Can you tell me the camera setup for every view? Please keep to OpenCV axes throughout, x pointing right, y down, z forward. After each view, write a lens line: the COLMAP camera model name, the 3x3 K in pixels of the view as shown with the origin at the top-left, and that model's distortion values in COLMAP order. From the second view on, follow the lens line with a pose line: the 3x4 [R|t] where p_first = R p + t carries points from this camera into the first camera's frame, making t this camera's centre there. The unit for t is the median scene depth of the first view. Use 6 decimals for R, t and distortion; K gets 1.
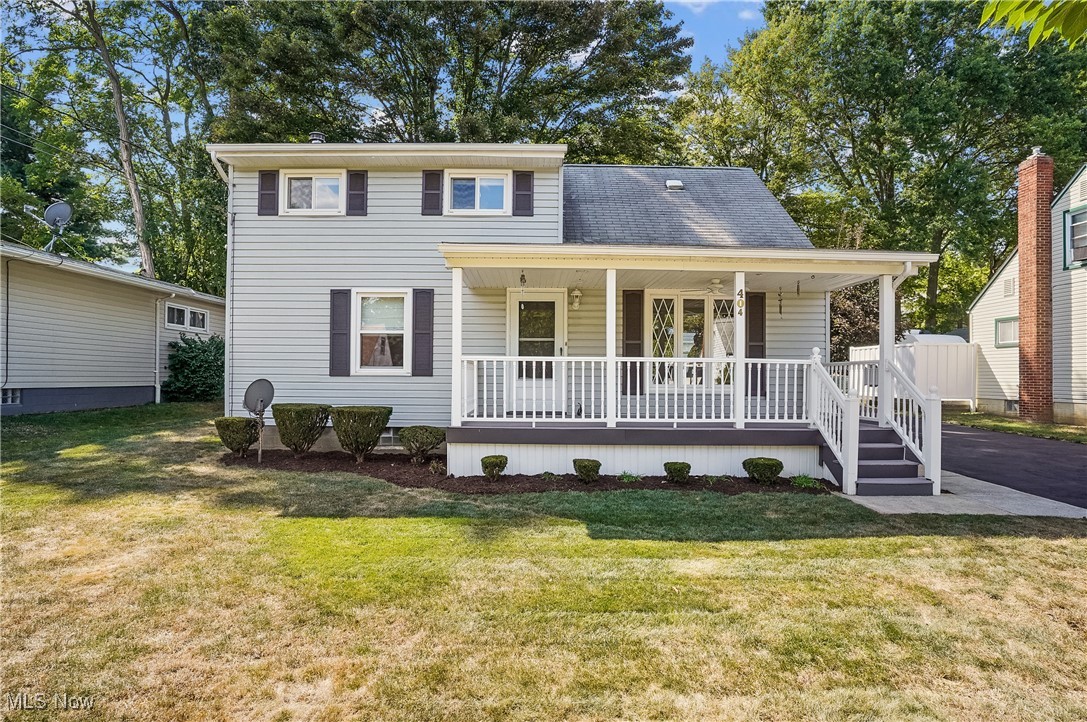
lens RADIAL K [[555.3, 0, 541.2], [0, 555.3, 362.2], [0, 0, 1]] dist [-0.022180, 0.007466]
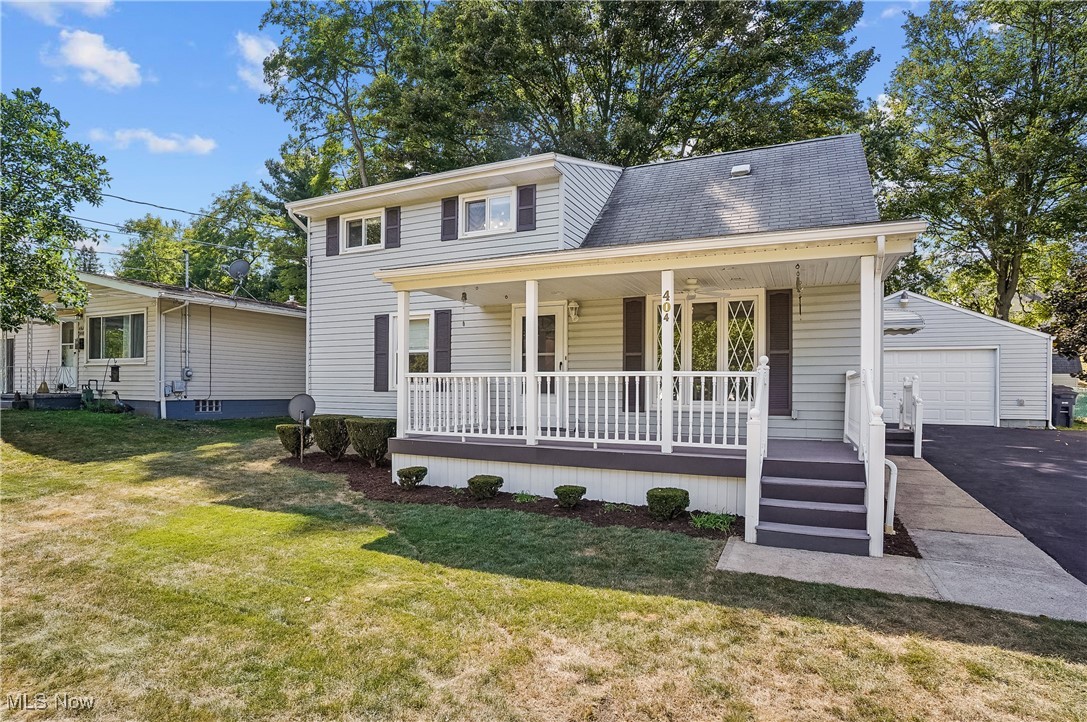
lens RADIAL K [[555.3, 0, 525.3], [0, 555.3, 384.3], [0, 0, 1]] dist [-0.022180, 0.007466]
pose [[0.905584, -0.003437, -0.424153, 0.391038], [0.007883, 0.999931, 0.008726, 0.003480], [0.424093, -0.011246, 0.905549, 0.097020]]
